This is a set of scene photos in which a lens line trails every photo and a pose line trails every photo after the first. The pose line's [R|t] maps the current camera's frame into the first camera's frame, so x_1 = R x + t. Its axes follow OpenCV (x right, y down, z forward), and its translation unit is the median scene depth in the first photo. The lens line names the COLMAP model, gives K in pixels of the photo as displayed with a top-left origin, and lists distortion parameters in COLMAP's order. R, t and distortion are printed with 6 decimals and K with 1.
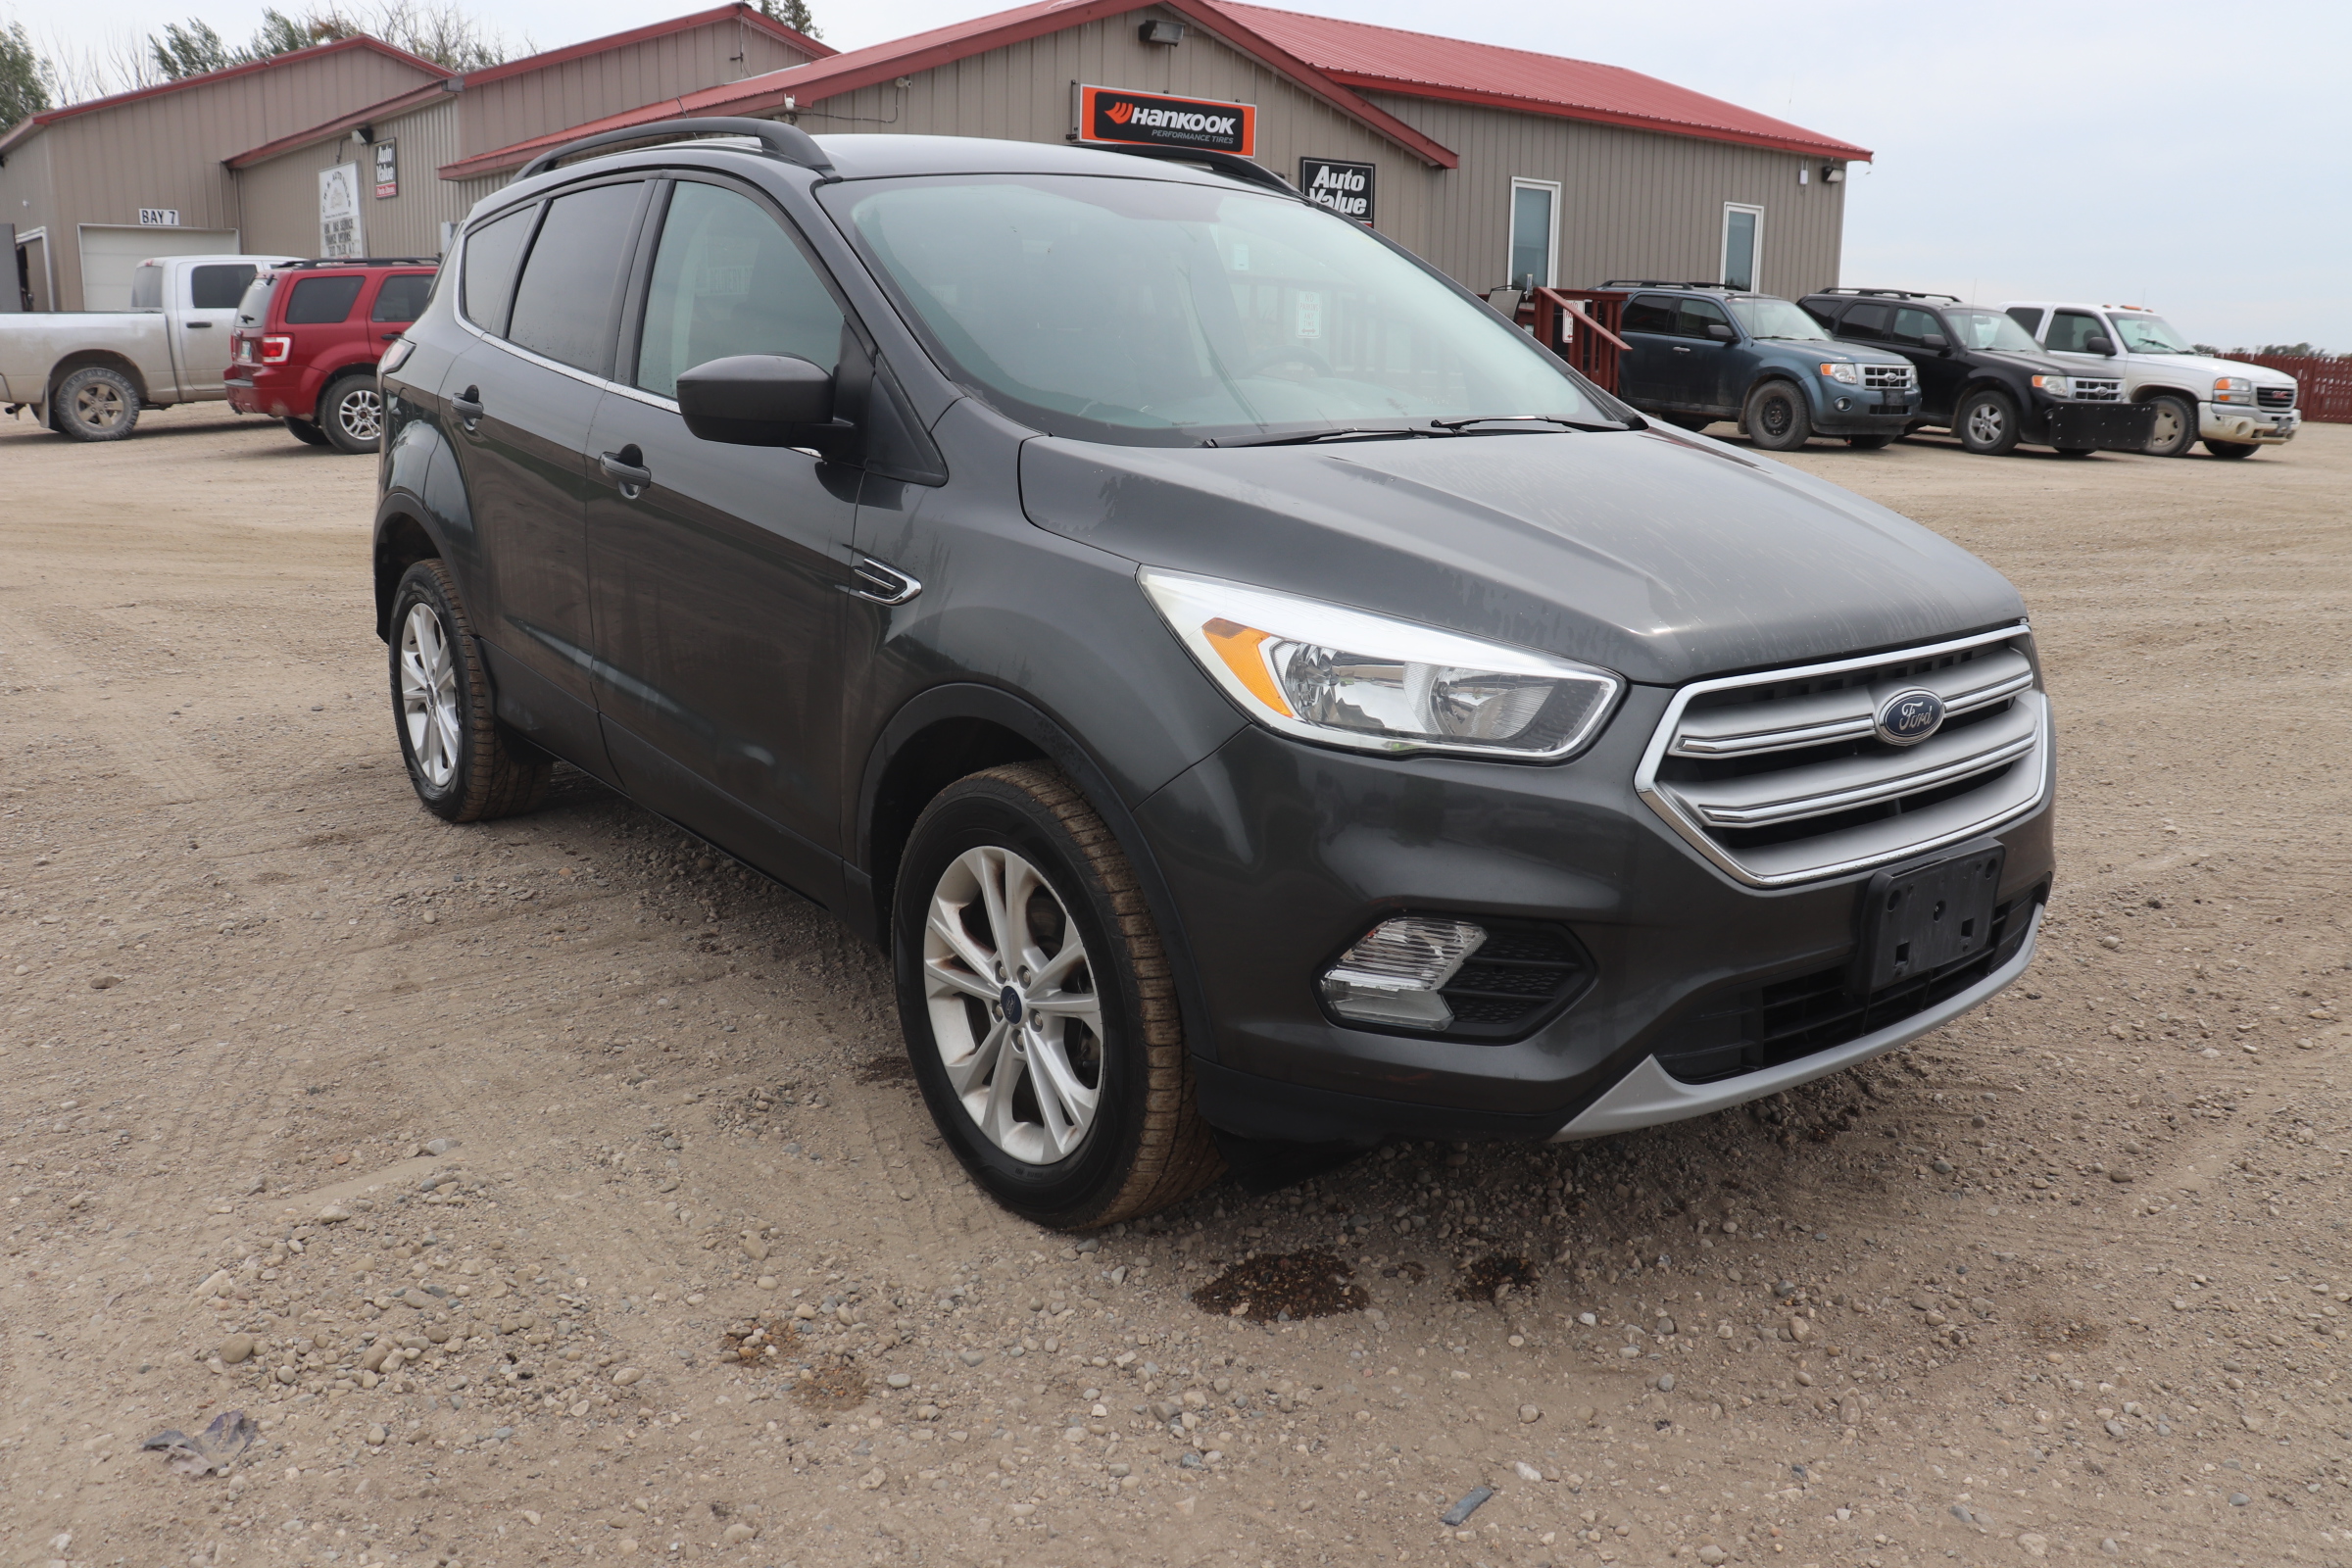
lens RADIAL K [[1934.2, 0, 1187.2], [0, 1934.2, 747.9], [0, 0, 1]] dist [-0.173523, 0.157281]
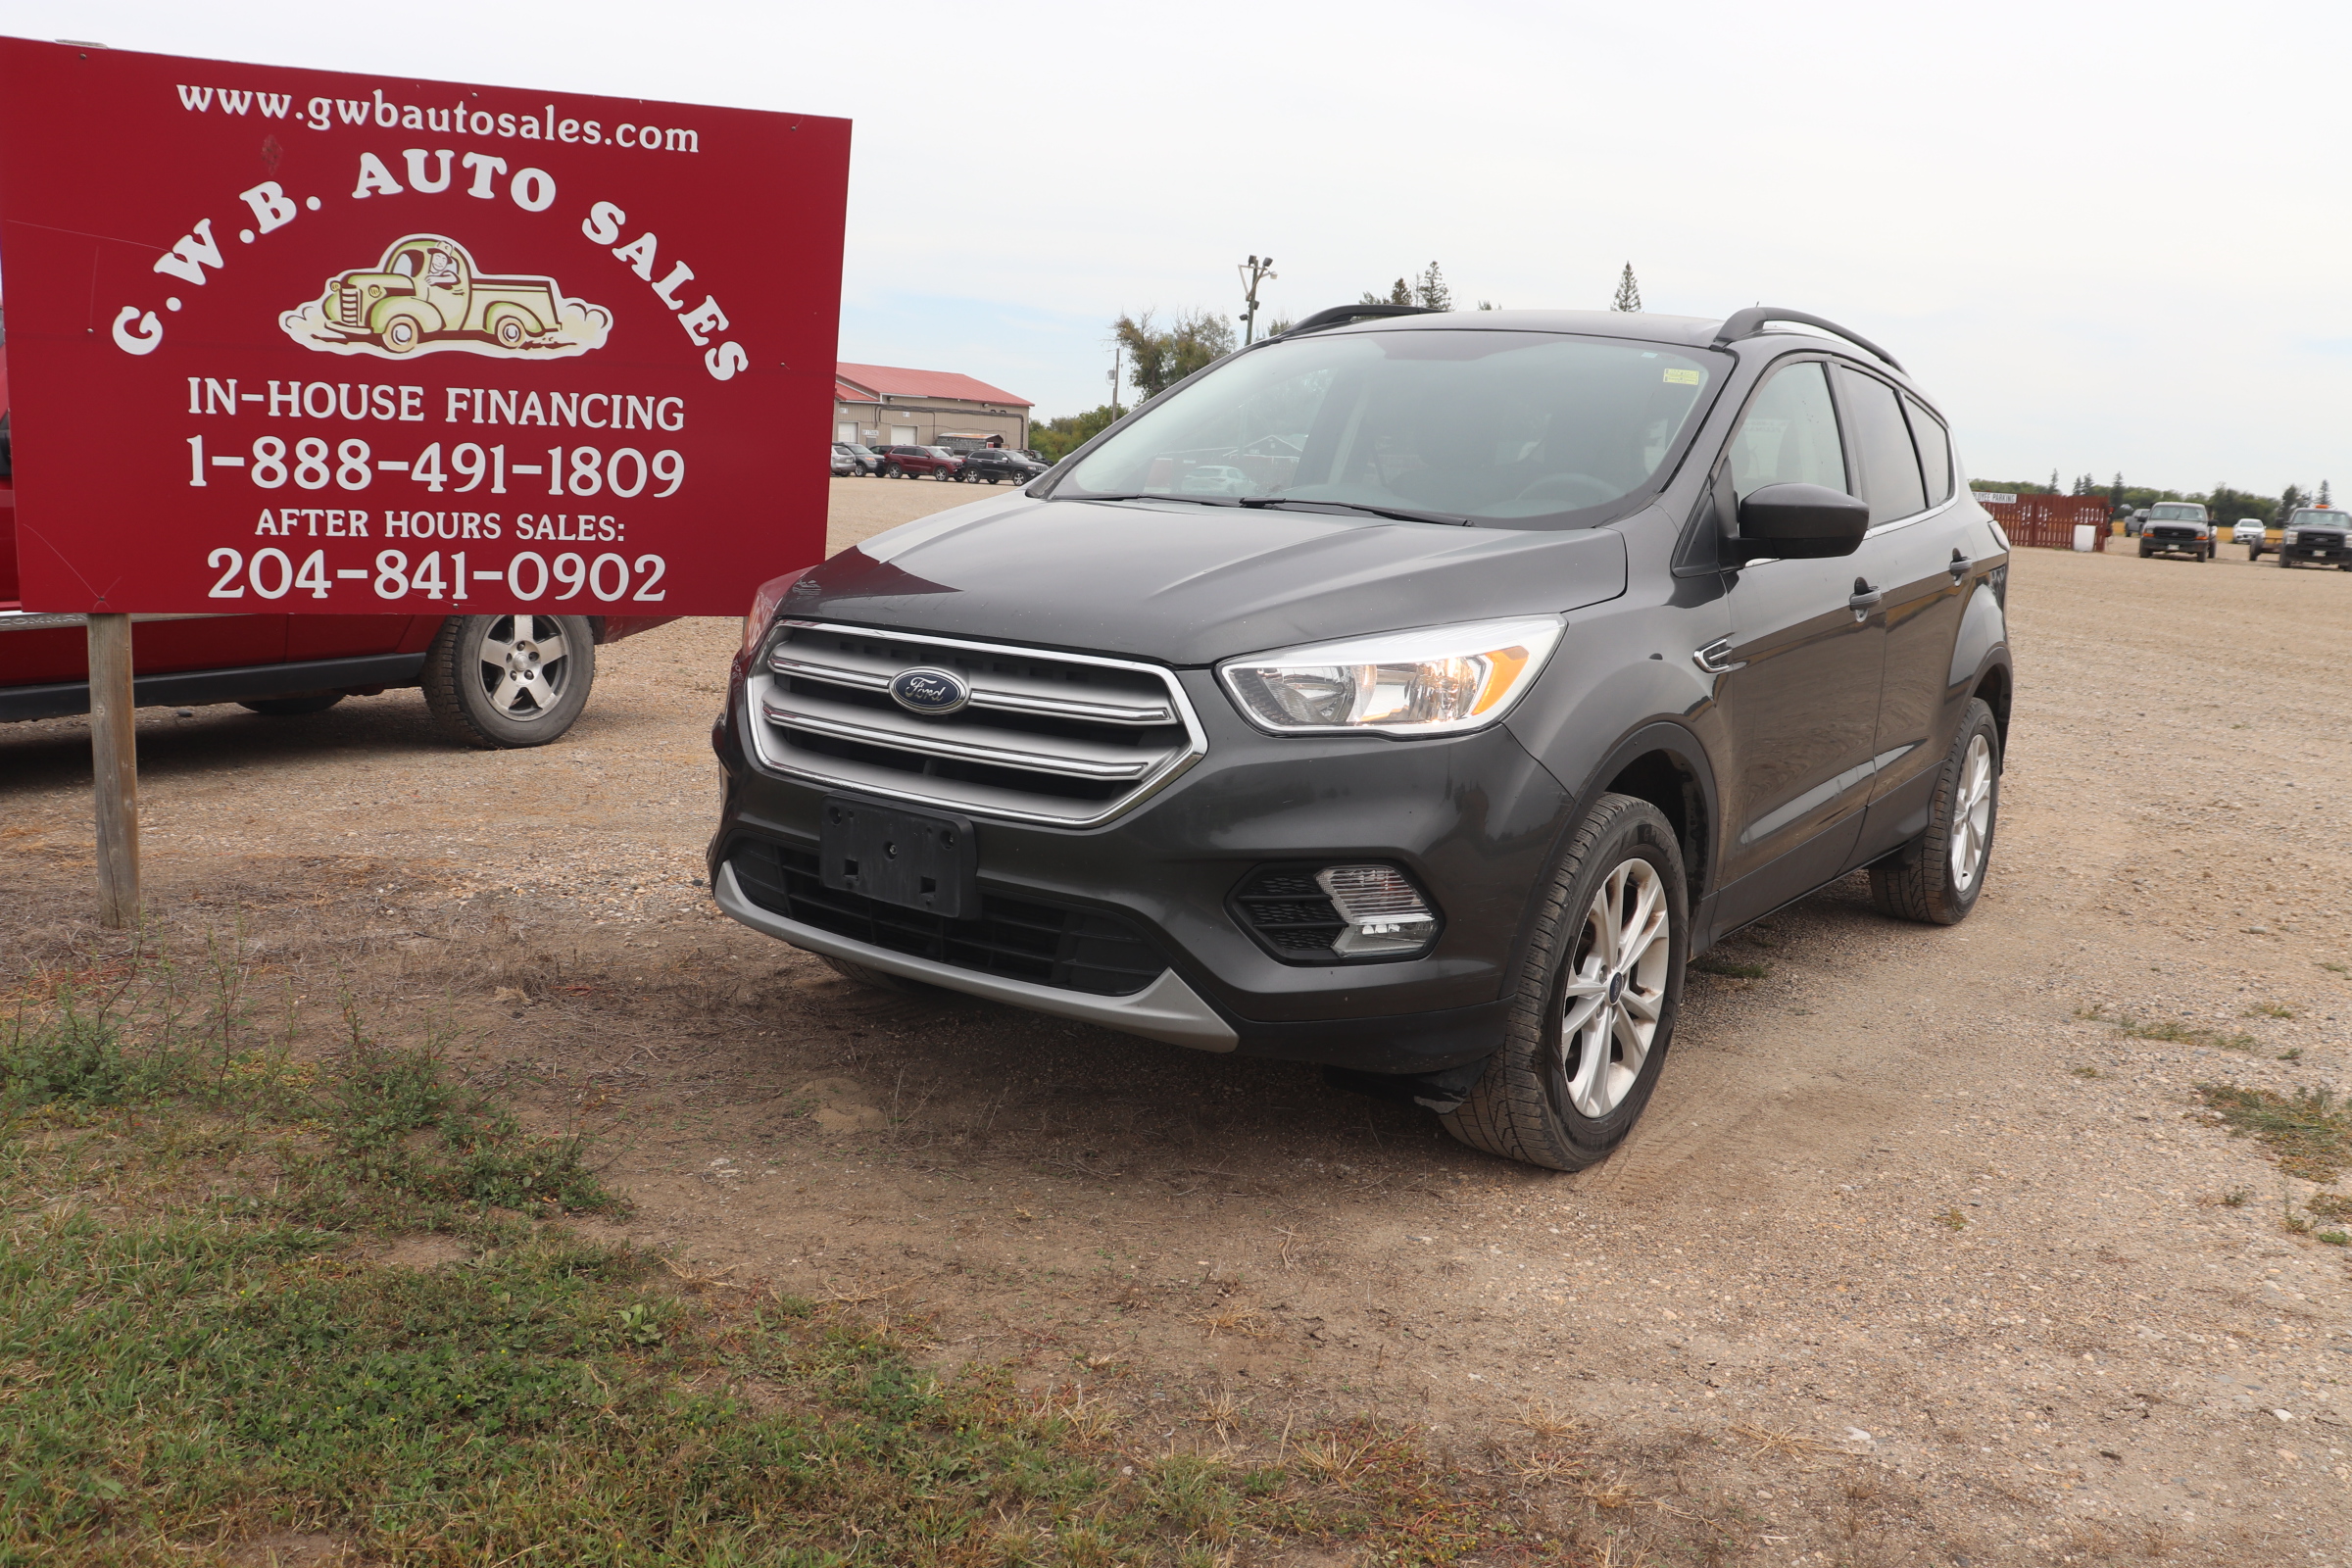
lens RADIAL K [[1934.2, 0, 1187.2], [0, 1934.2, 747.9], [0, 0, 1]] dist [-0.173523, 0.157281]
pose [[0.279119, 0.128793, -0.951580, 1.249418], [-0.268994, 0.961776, 0.051271, -0.069697], [0.921811, 0.241659, 0.303095, 0.617045]]
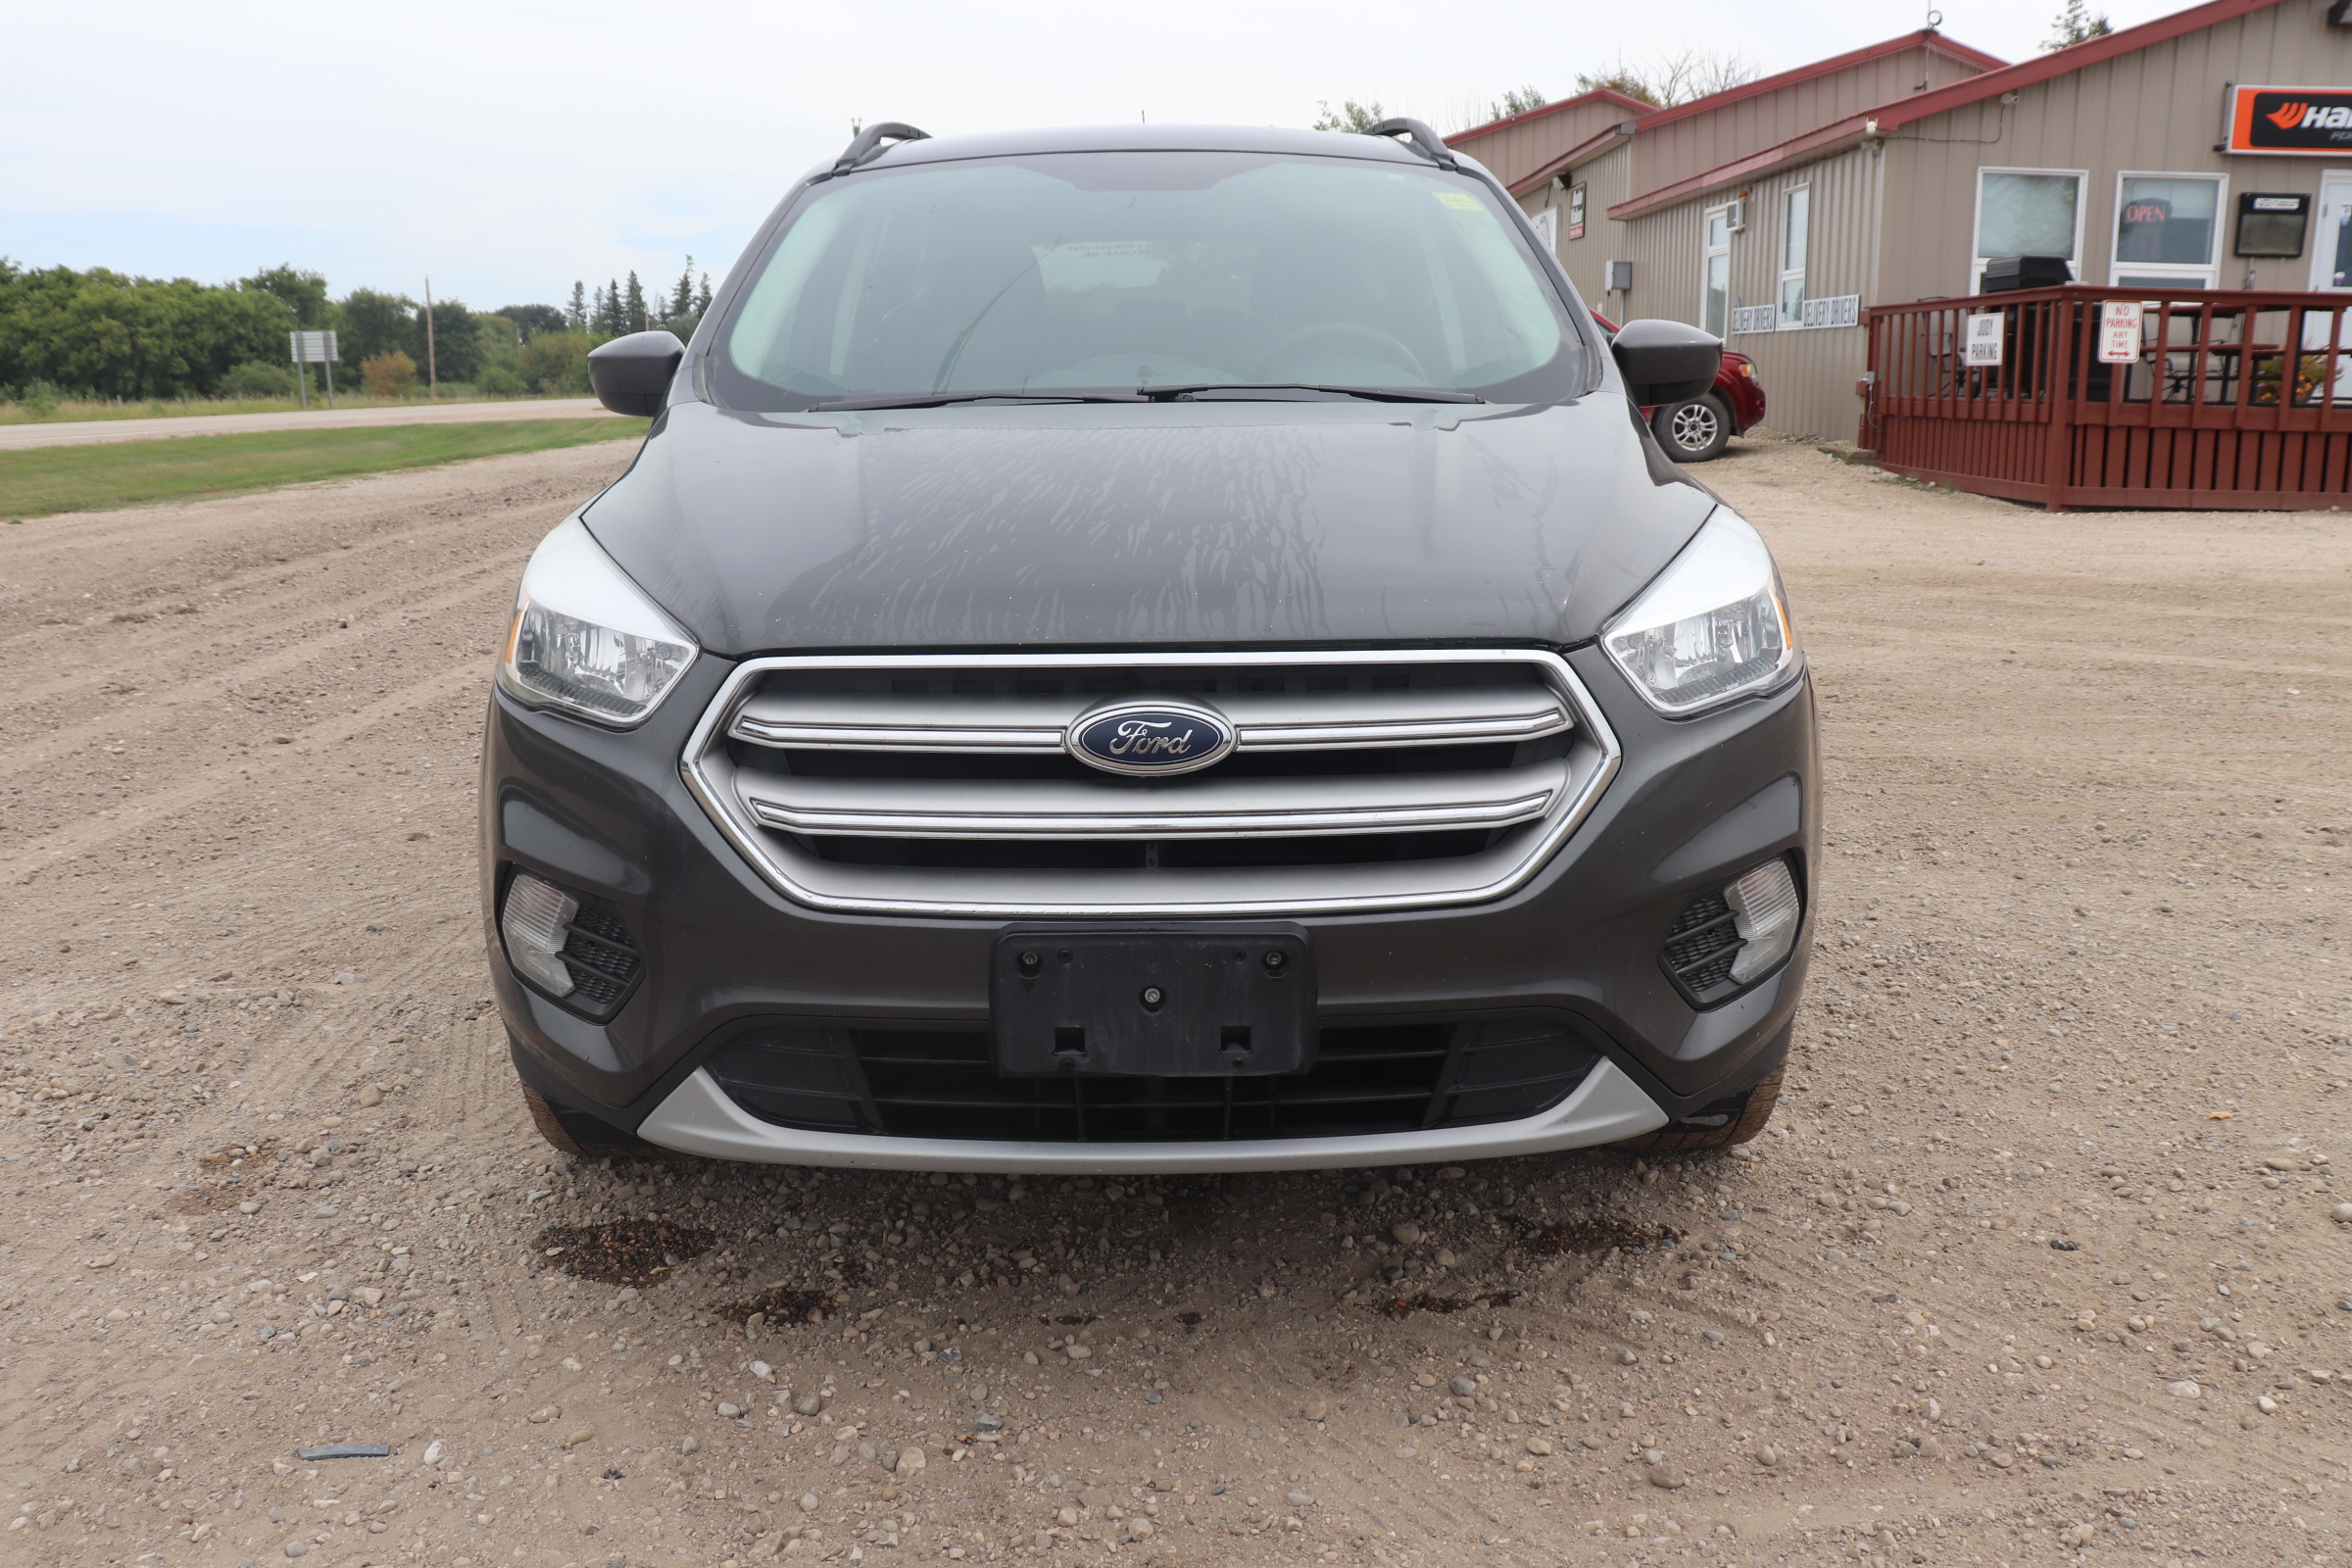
lens RADIAL K [[1934.2, 0, 1187.2], [0, 1934.2, 747.9], [0, 0, 1]] dist [-0.173523, 0.157281]
pose [[0.787910, 0.104827, -0.606802, 0.678105], [-0.118989, 0.992750, 0.016998, -0.022193], [0.604185, 0.058810, 0.794671, 0.304869]]
